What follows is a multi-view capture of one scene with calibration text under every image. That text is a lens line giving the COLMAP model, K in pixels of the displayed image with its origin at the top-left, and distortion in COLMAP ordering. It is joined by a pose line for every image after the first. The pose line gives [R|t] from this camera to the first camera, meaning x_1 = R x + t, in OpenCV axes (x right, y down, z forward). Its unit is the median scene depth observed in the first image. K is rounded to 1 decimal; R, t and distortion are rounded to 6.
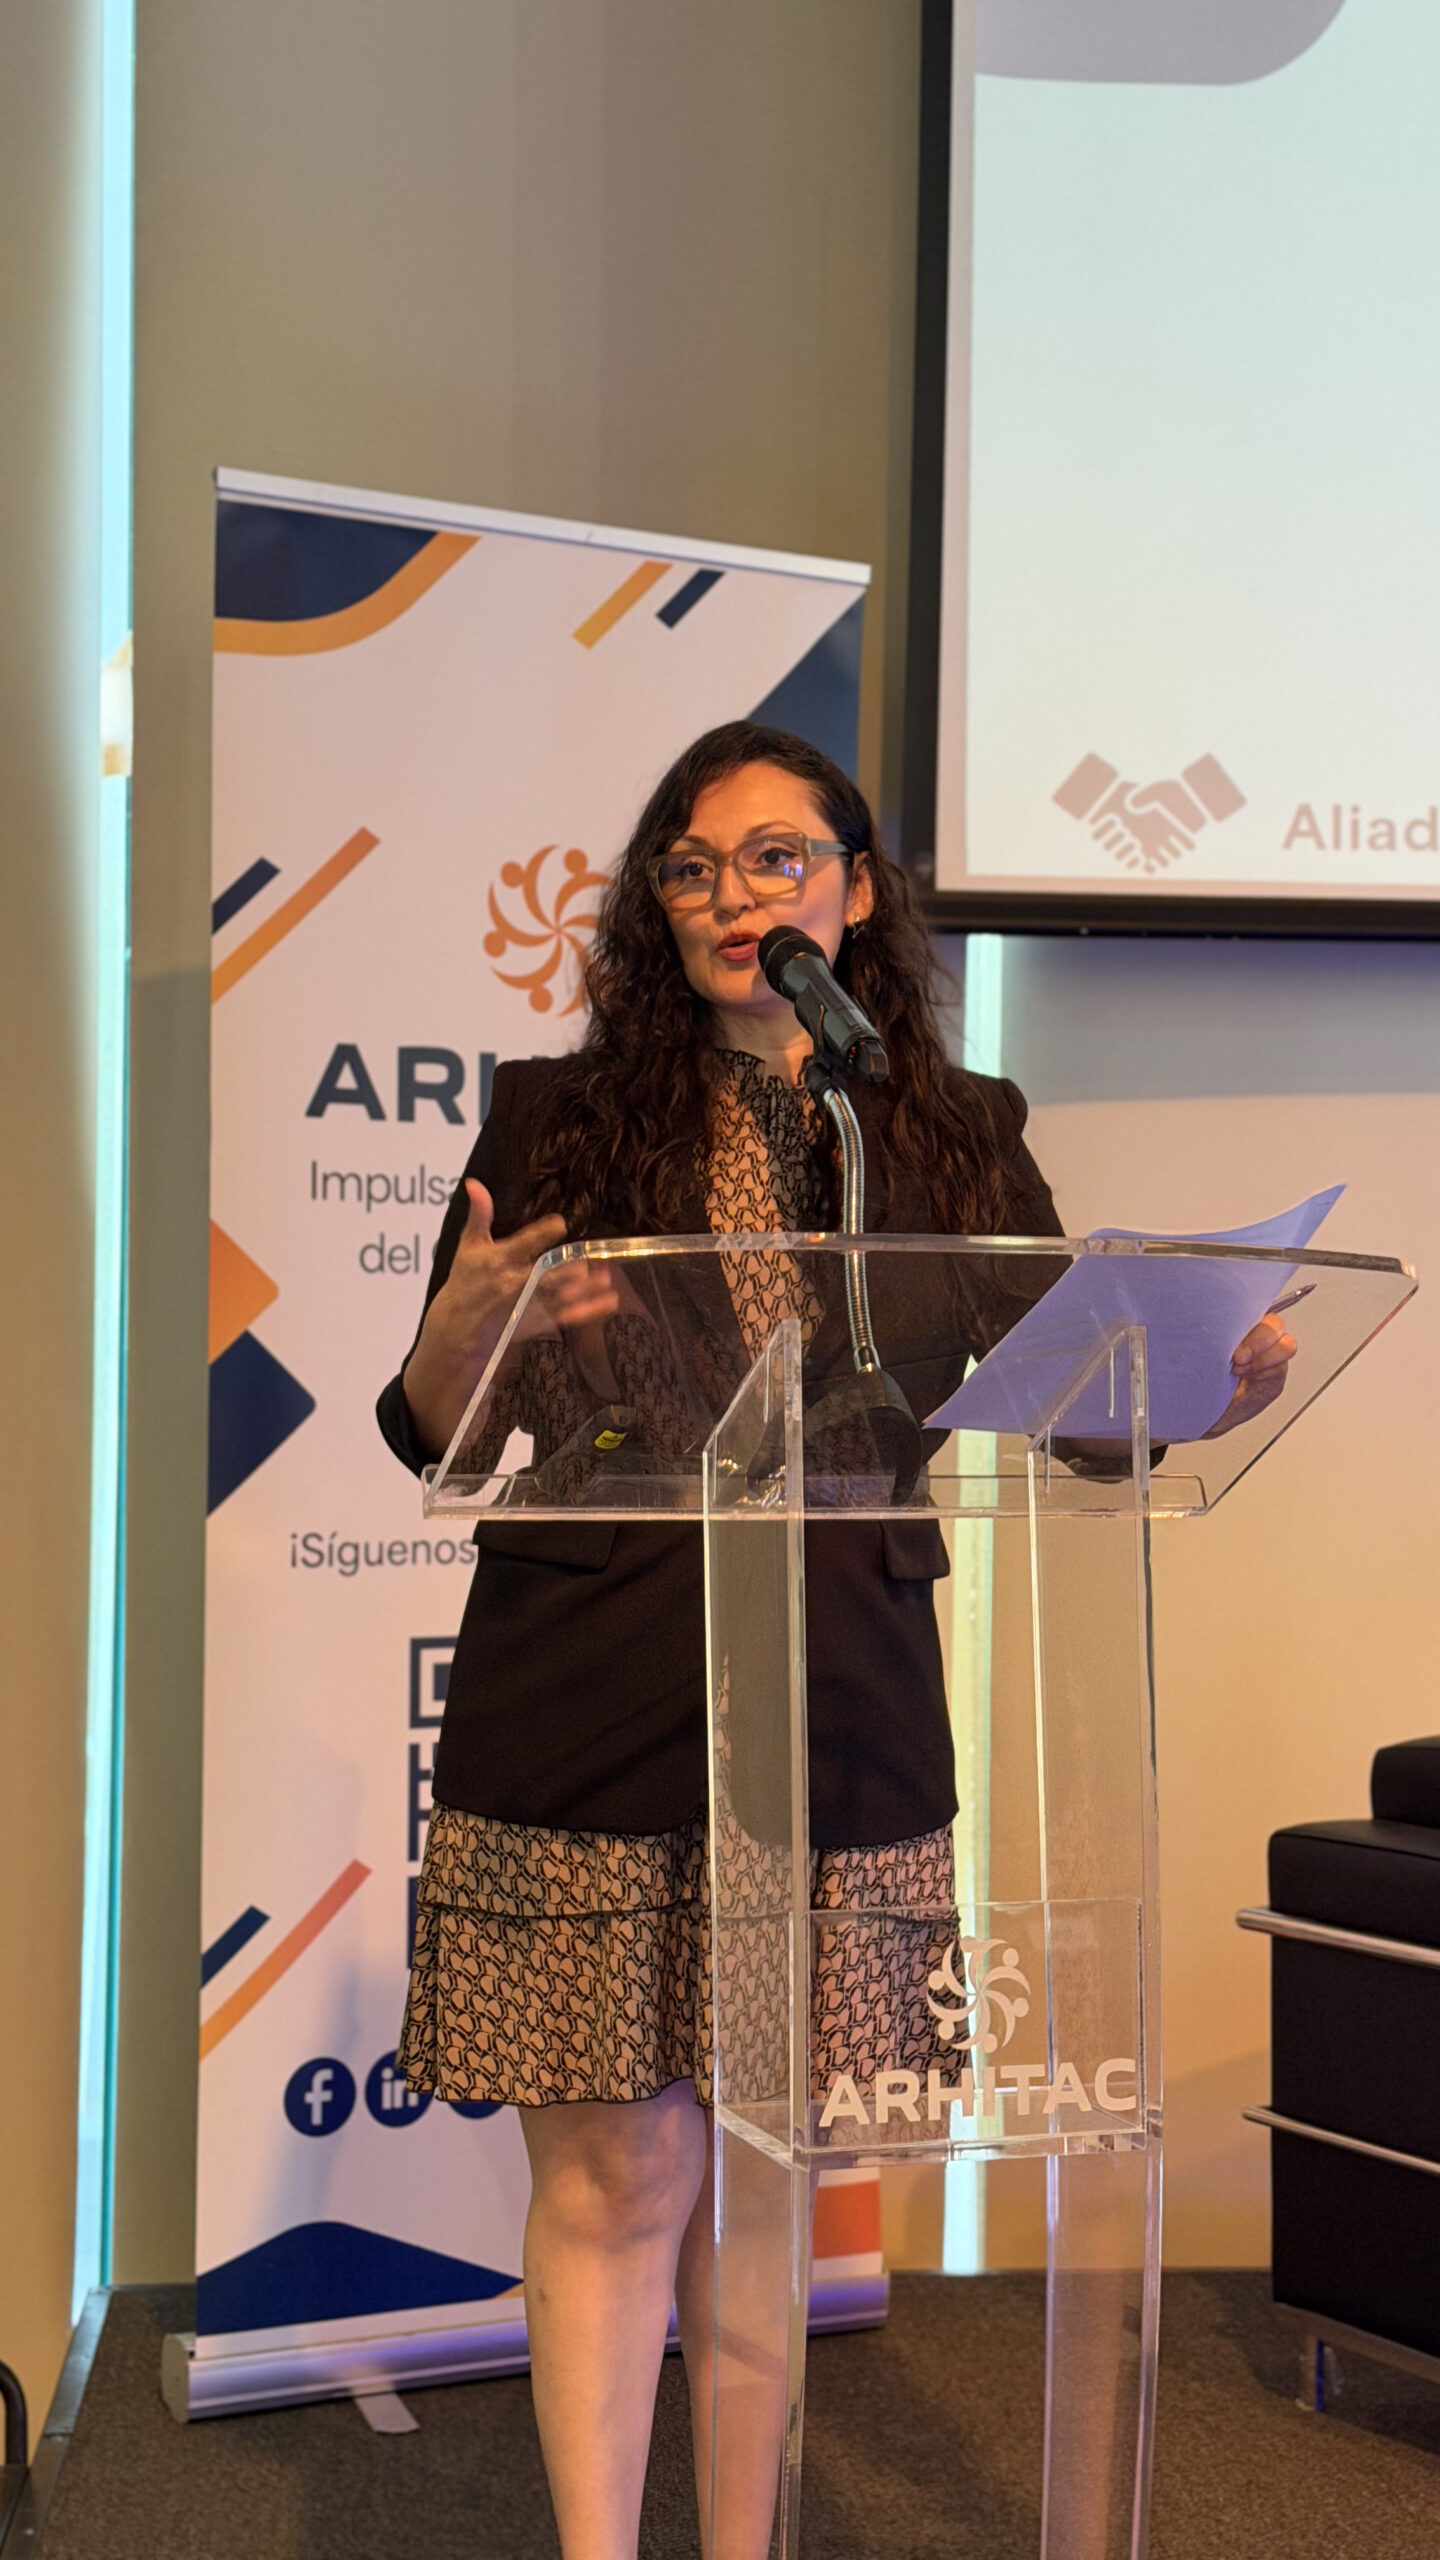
lens RADIAL K [[3471.2, 0, 717.0], [0, 3471.2, 1298.8], [0, 0, 1]] dist [0.056686, 0.000000]
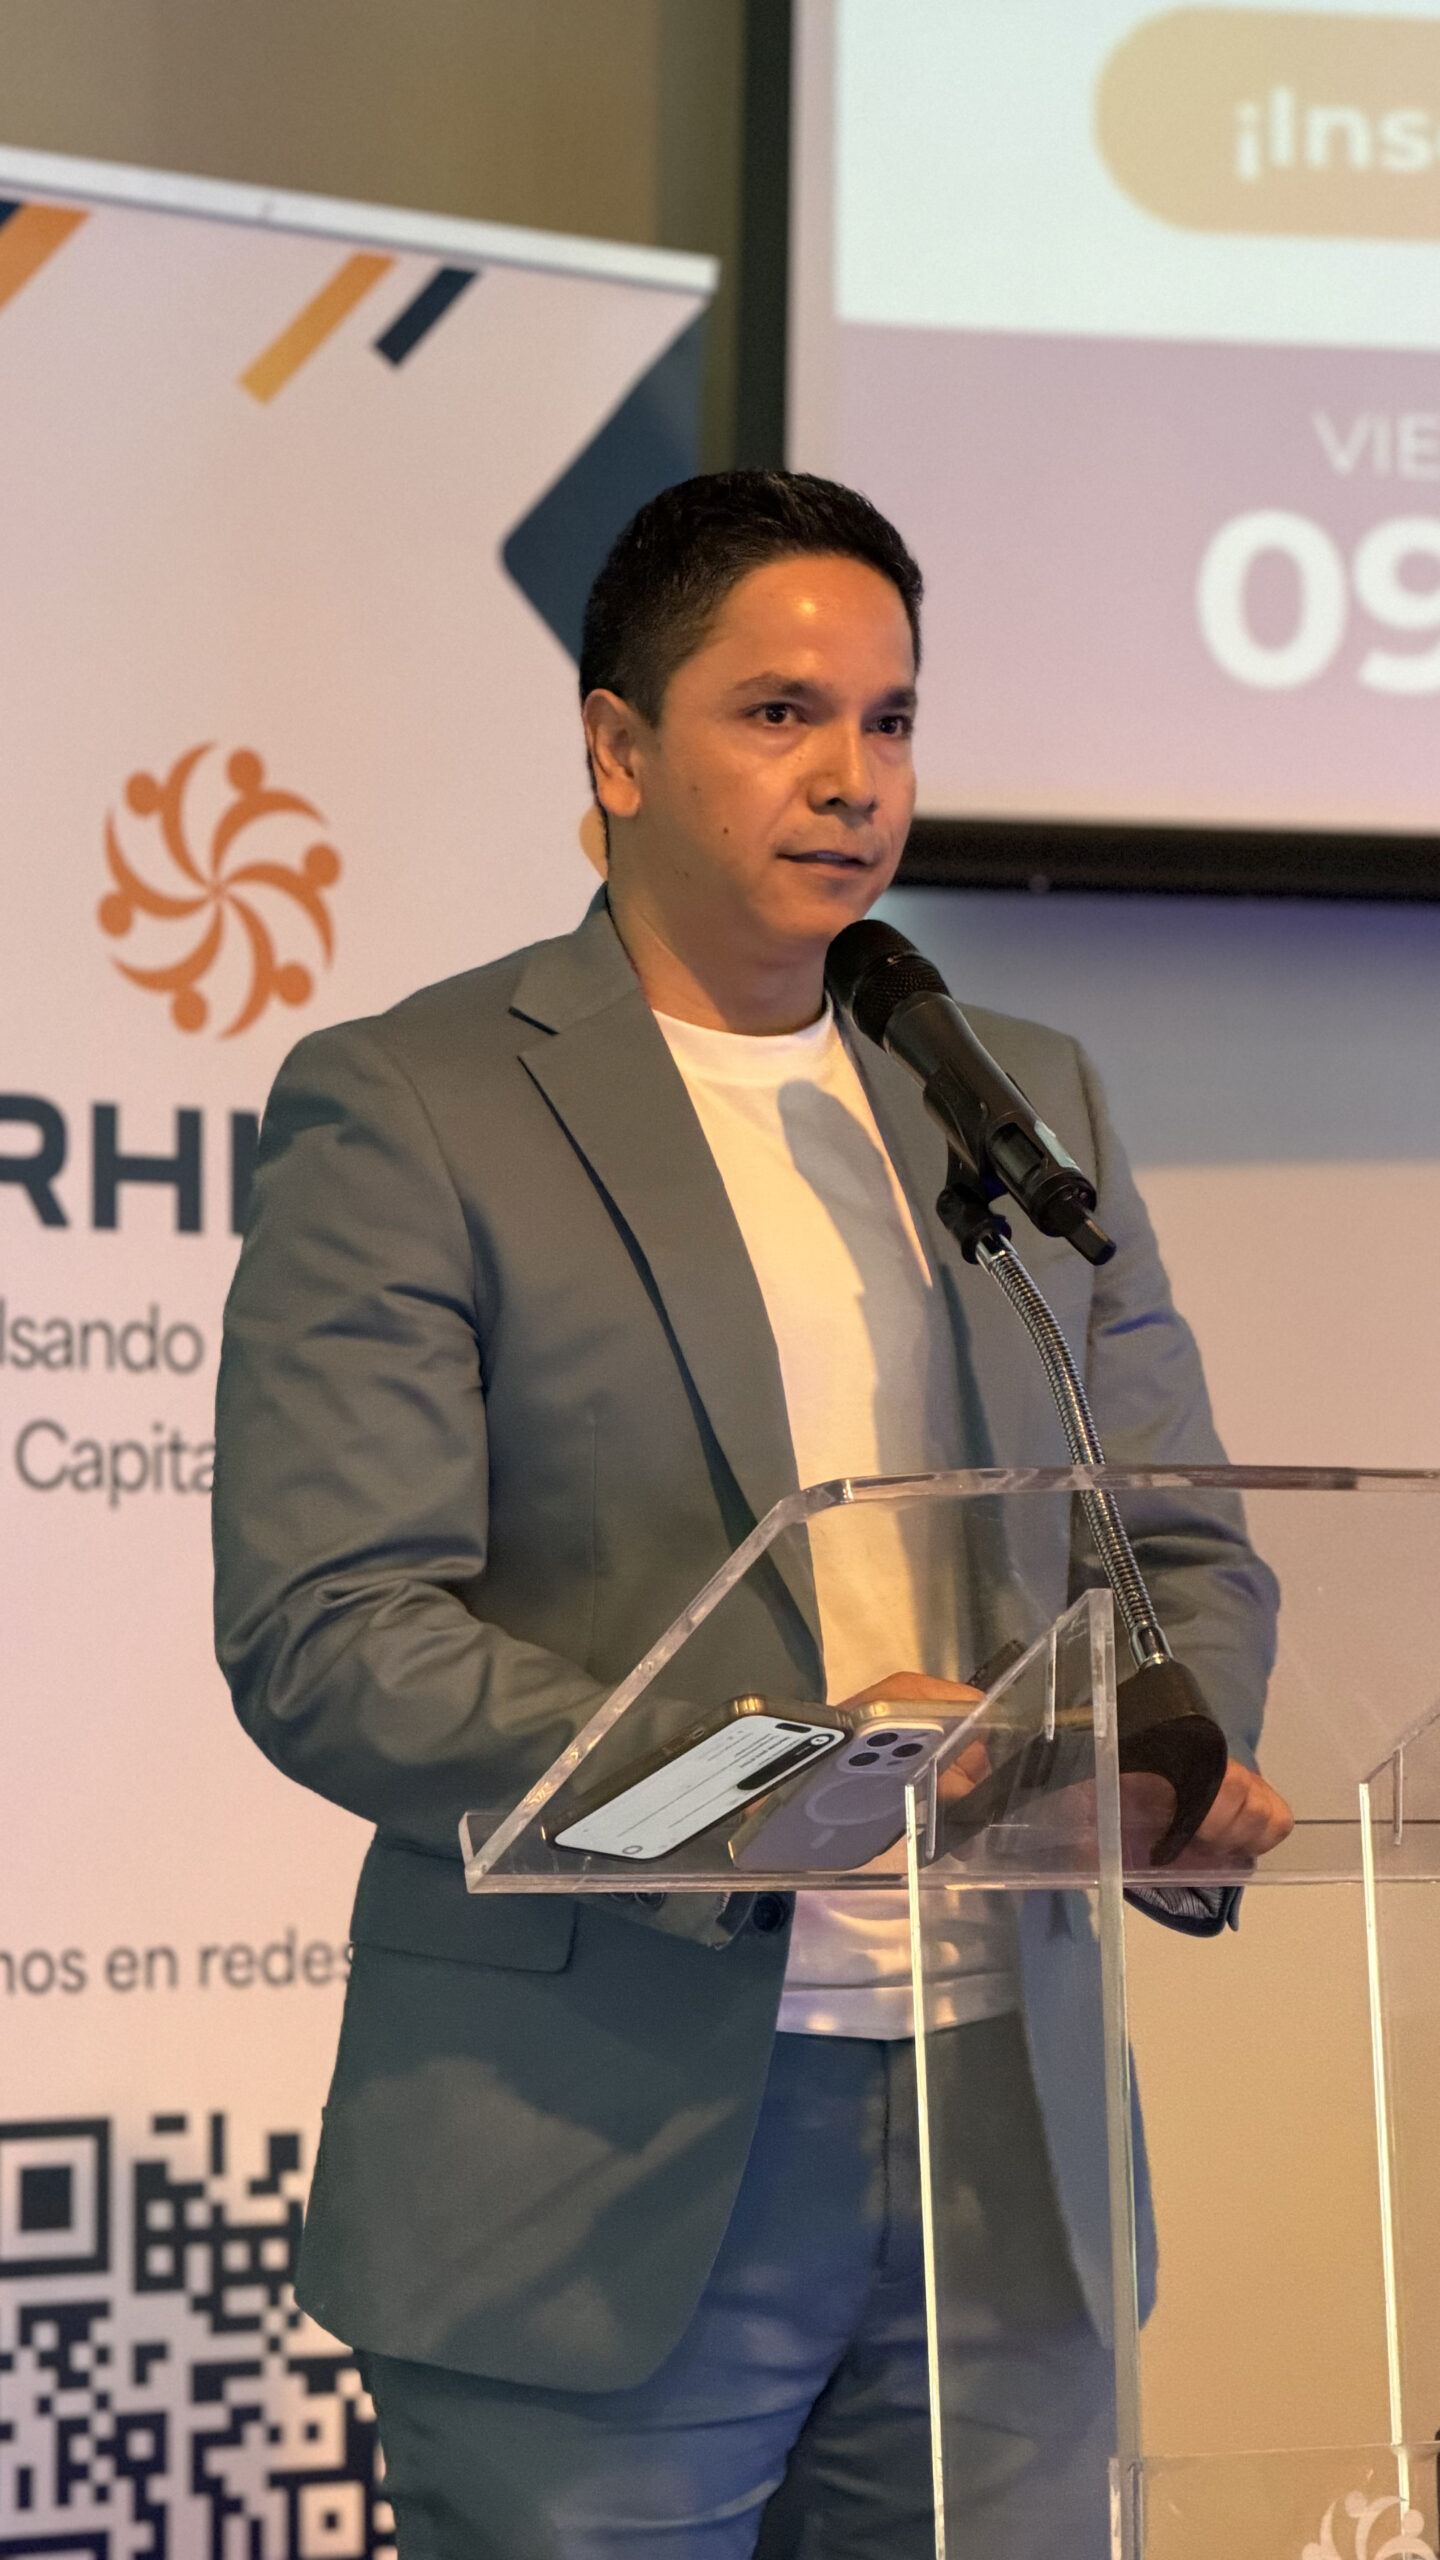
lens RADIAL K [[7580.6, 0, 715.6], [0, 7580.6, 1284.3], [0, 0, 1]] dist [-0.198562, 0.000000]
pose [[0.987818, 0.010887, 0.155230, -0.162394], [-0.006588, 0.999581, -0.028185, -0.006371], [-0.155472, 0.026820, 0.987476, -0.255101]]
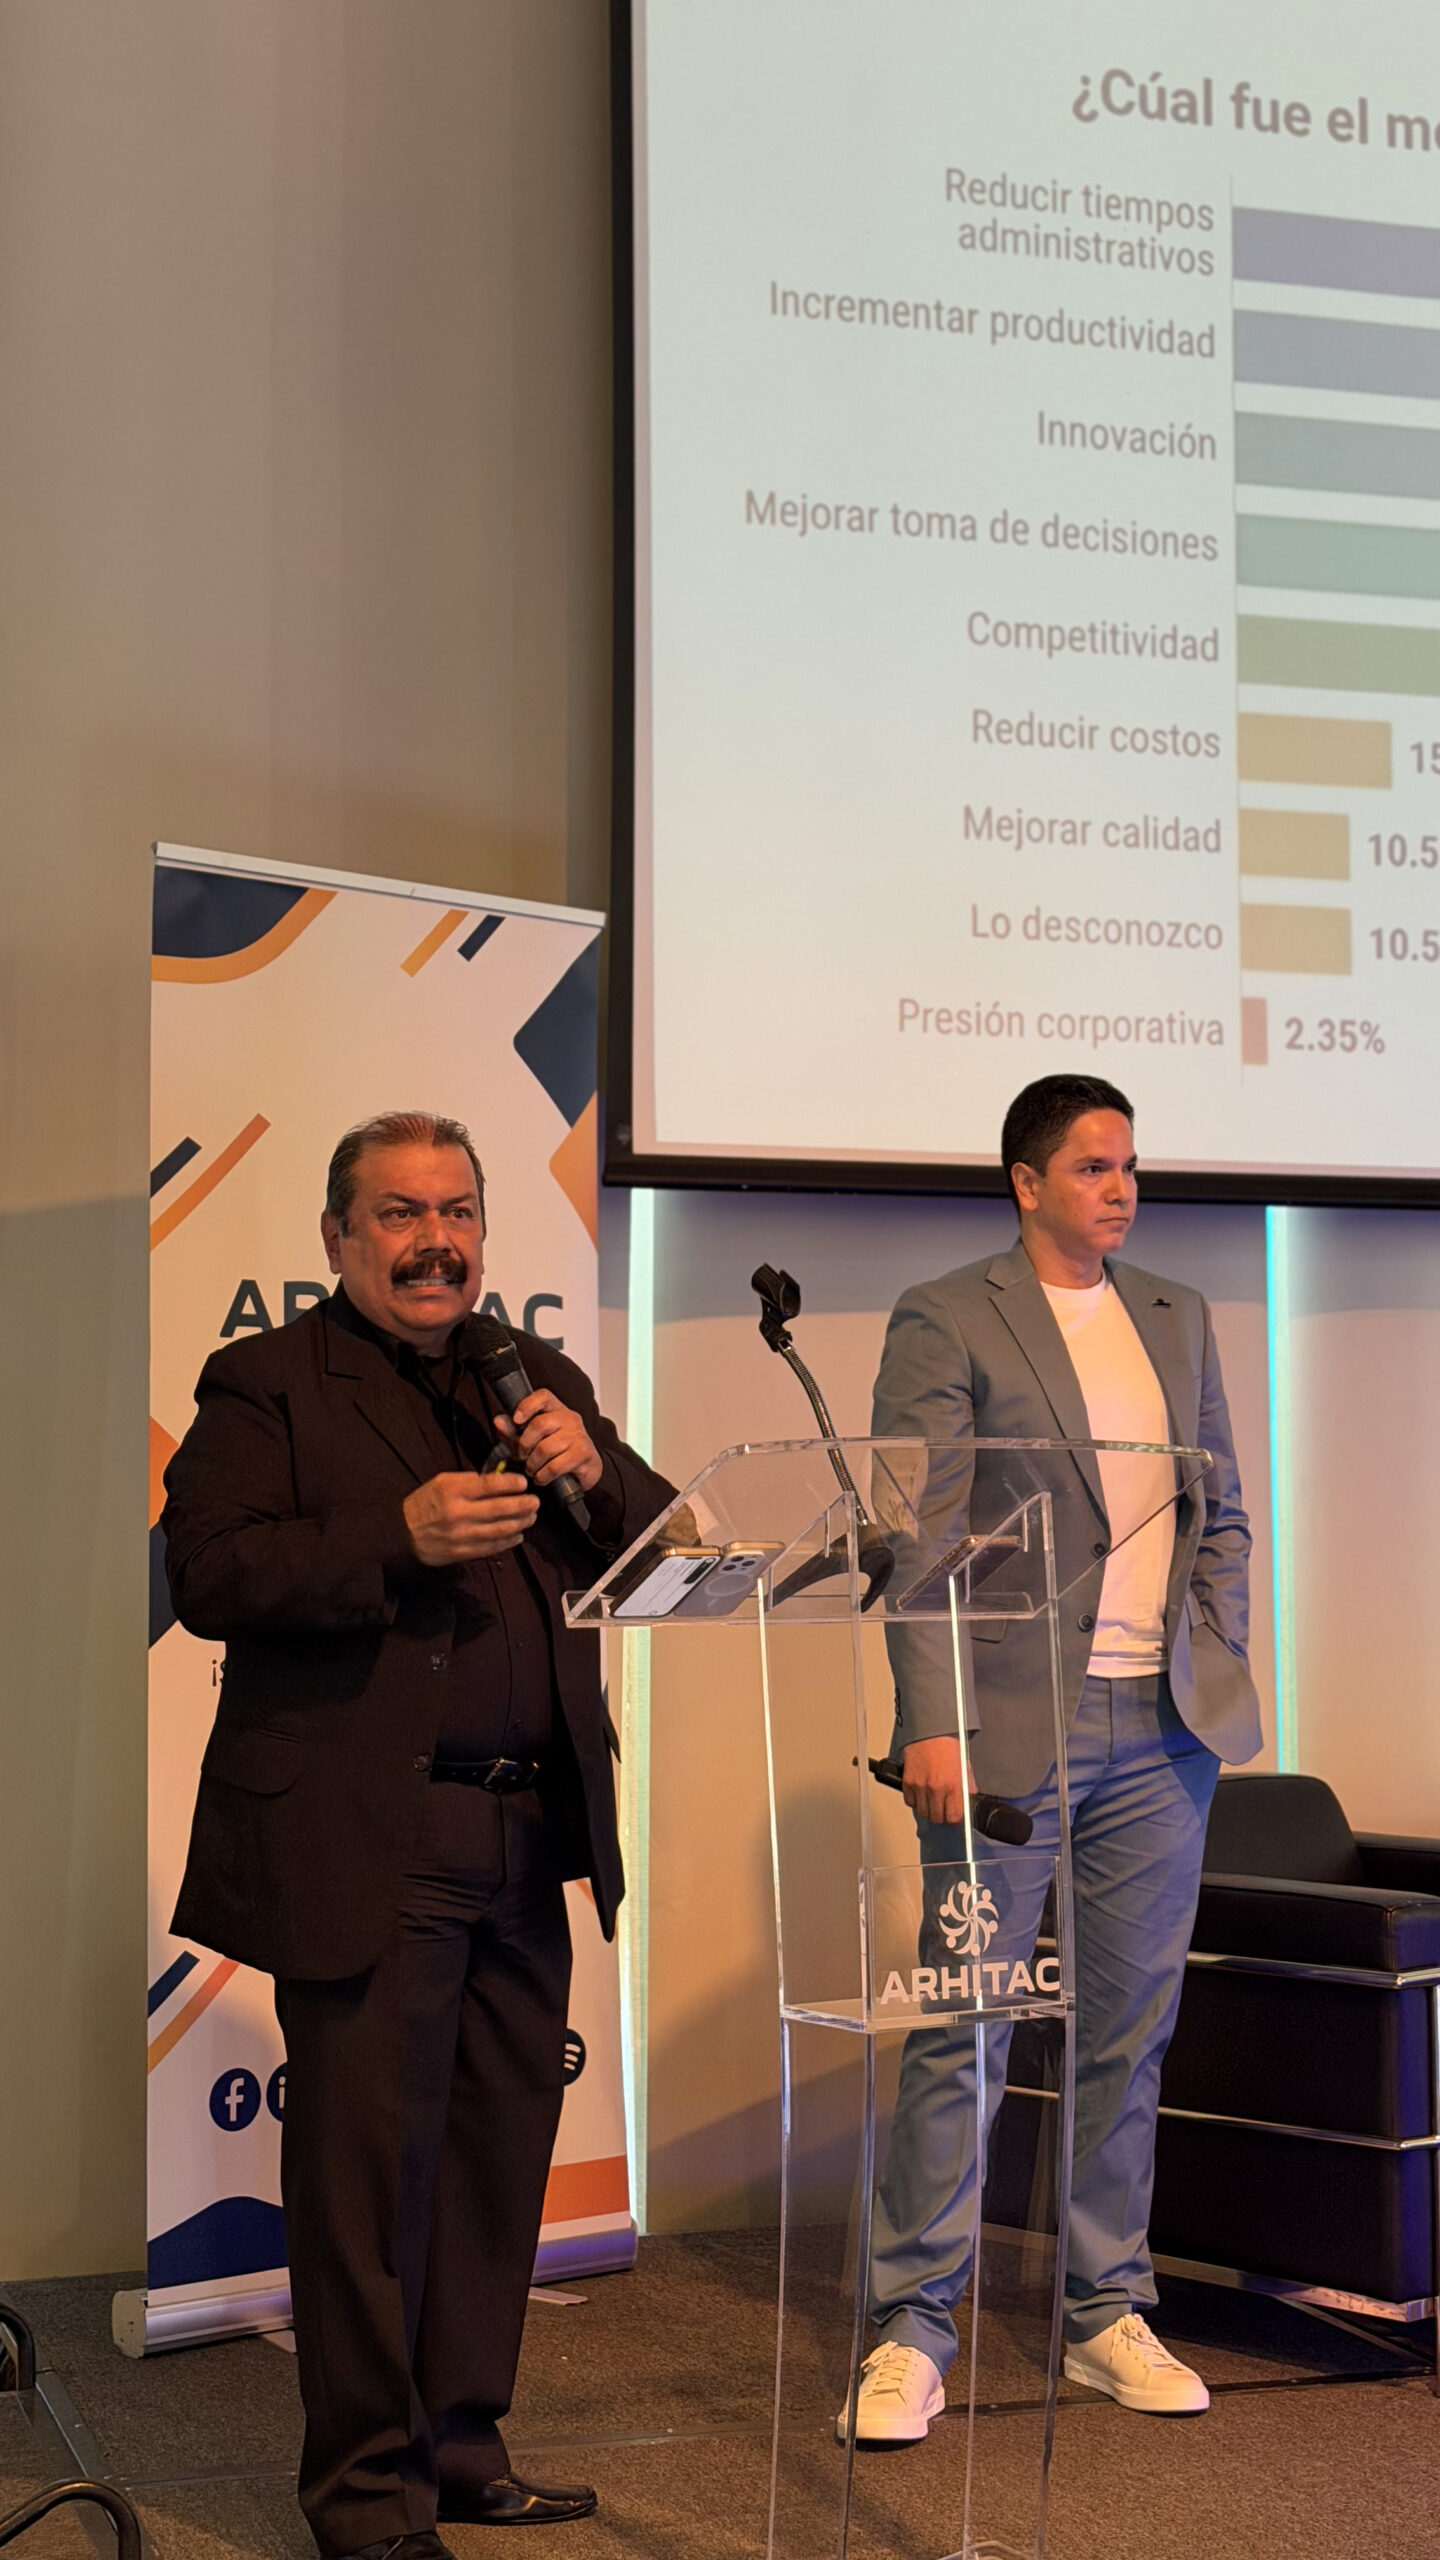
lens RADIAL K [[3471.2, 0, 740.6], [0, 3471.2, 1279.8], [0, 0, 1]] dist [0.056686, 0.000000]
pose [[0.973520, 0.002137, 0.228591, -0.224617], [0.009487, 0.998717, -0.049742, -0.007157], [-0.228404, 0.050593, 0.972251, -0.305368]]
